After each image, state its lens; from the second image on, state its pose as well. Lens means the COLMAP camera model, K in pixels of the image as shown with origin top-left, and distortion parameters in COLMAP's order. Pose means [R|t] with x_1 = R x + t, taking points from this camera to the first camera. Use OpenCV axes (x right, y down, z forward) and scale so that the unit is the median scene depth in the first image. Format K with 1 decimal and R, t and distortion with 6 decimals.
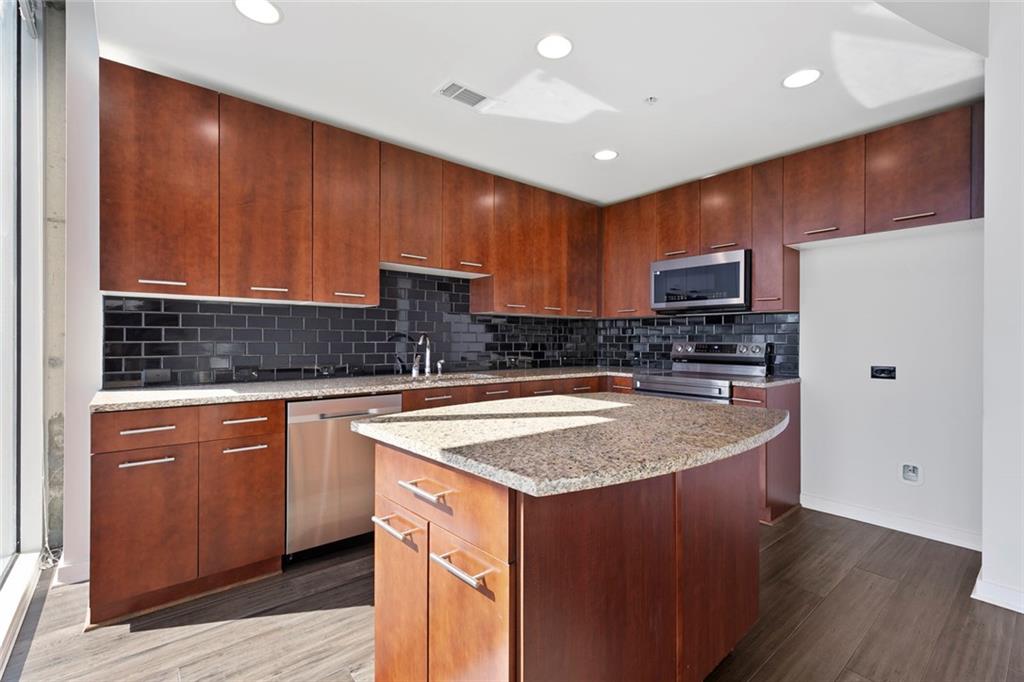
lens RADIAL K [[461.4, 0, 511.5], [0, 461.4, 341.9], [0, 0, 1]] dist [0.015115, -0.001794]
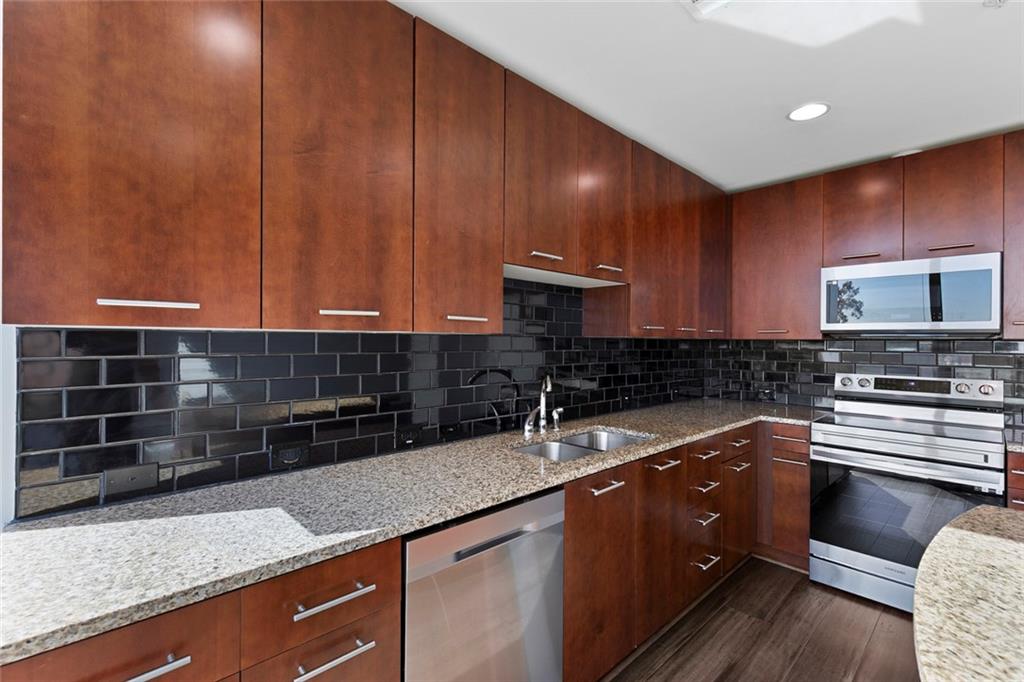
lens RADIAL K [[461.4, 0, 512.7], [0, 461.4, 340.7], [0, 0, 1]] dist [0.015115, -0.001794]
pose [[0.997418, 0.002938, 0.071752, -0.358555], [-0.002838, 0.999995, -0.001489, -0.078114], [-0.071756, 0.001281, 0.997421, 0.432227]]
